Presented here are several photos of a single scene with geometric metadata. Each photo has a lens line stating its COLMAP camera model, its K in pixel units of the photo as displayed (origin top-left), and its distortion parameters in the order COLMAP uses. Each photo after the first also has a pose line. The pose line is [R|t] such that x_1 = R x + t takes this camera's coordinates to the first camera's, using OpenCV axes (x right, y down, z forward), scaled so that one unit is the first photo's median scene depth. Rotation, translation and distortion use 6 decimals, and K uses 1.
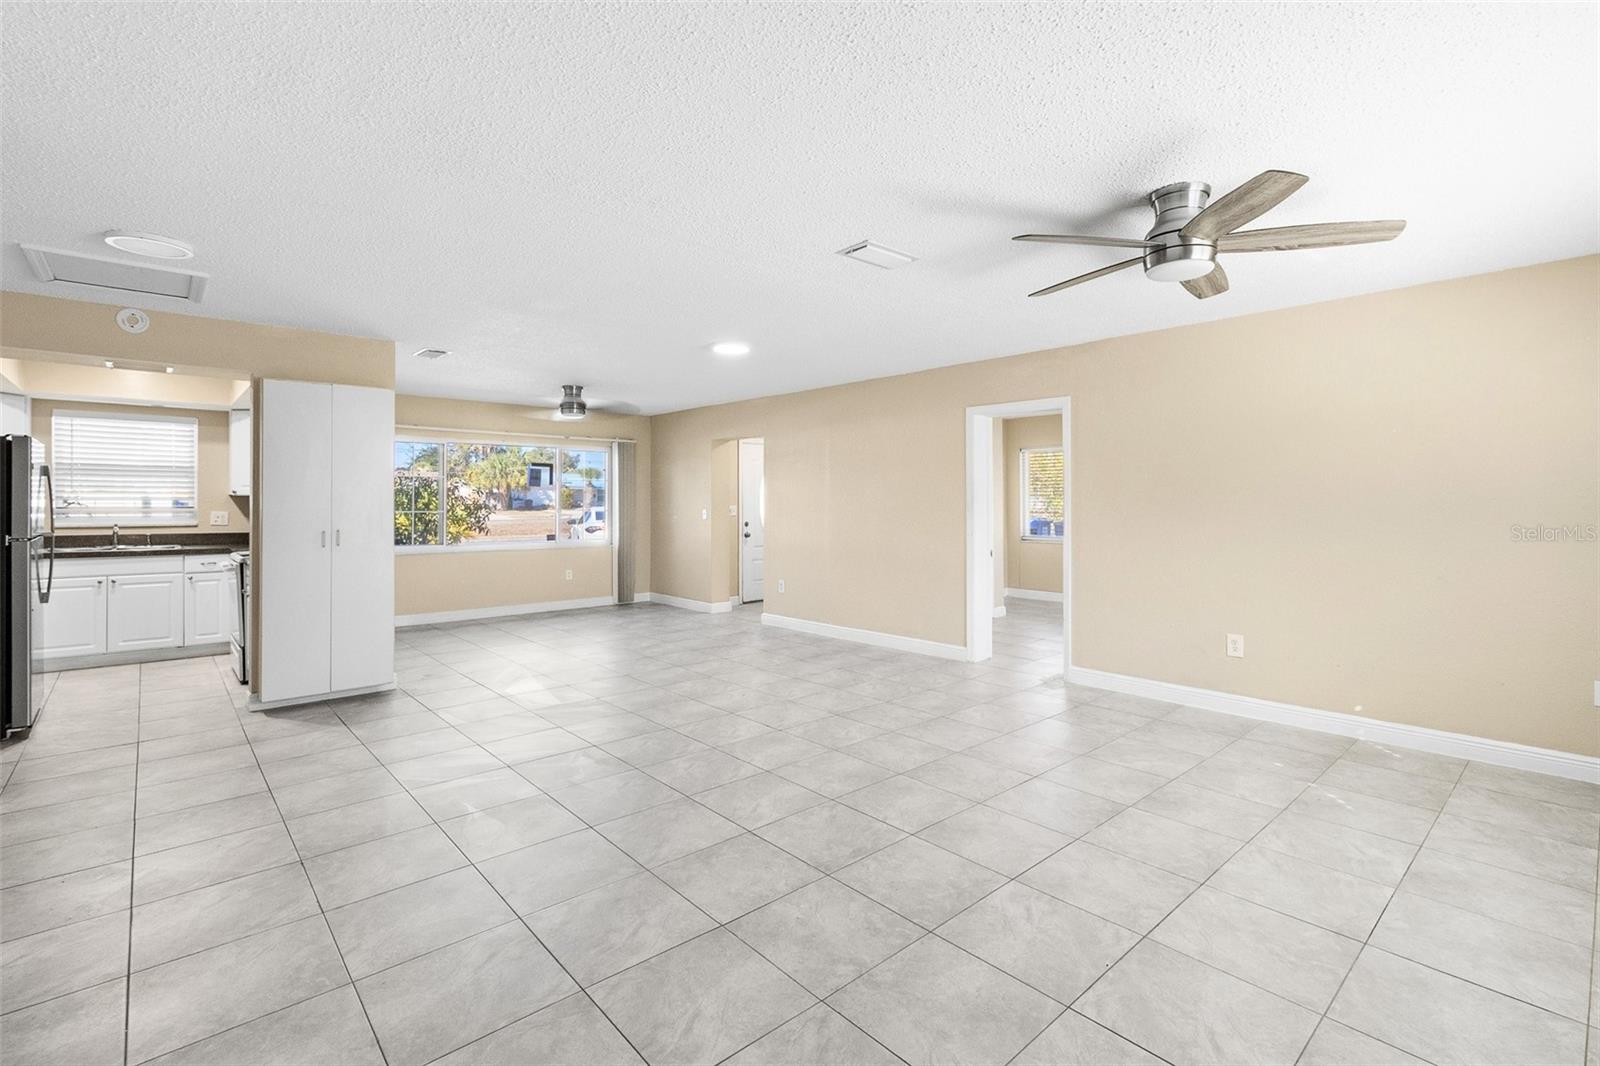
lens RADIAL K [[729.6, 0, 806.4], [0, 729.6, 500.2], [0, 0, 1]] dist [0.004235, -0.000578]
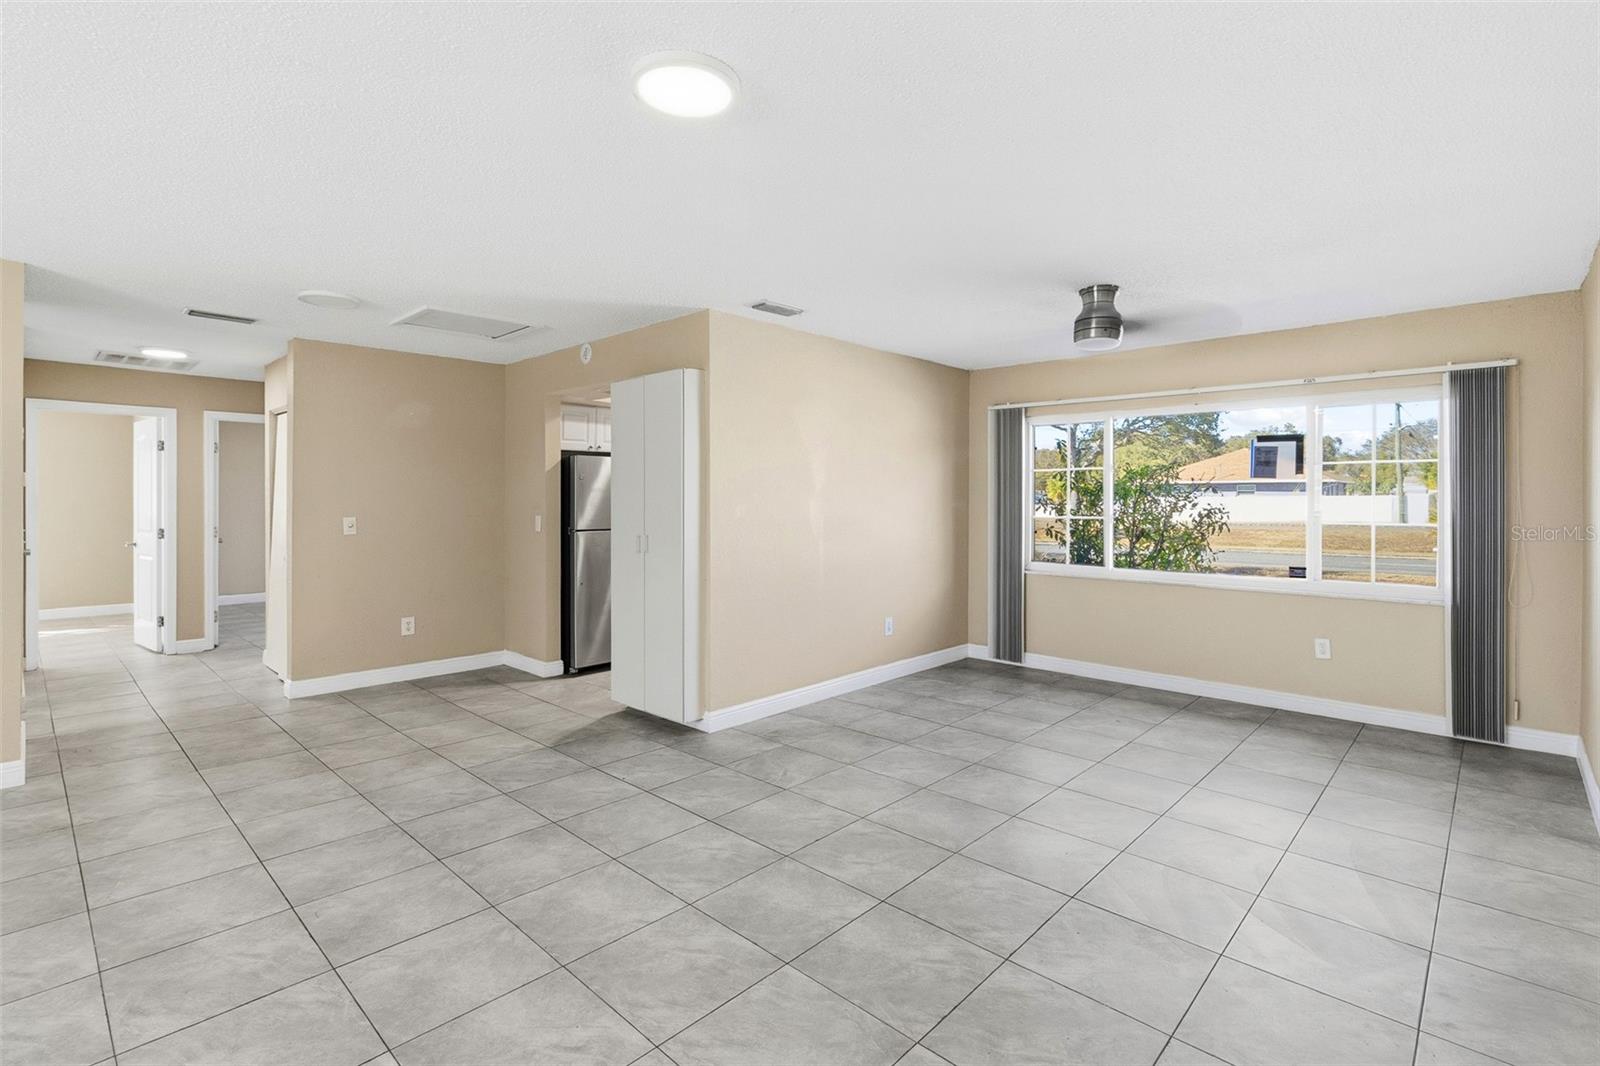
lens RADIAL K [[740.7, 0, 813.7], [0, 740.7, 500.0], [0, 0, 1]] dist [0.001441, -0.000369]
pose [[0.095699, -0.000527, -0.995410, 0.211652], [-0.000905, 0.999999, -0.000617, -0.001654], [0.995410, 0.000960, 0.095698, 0.794131]]
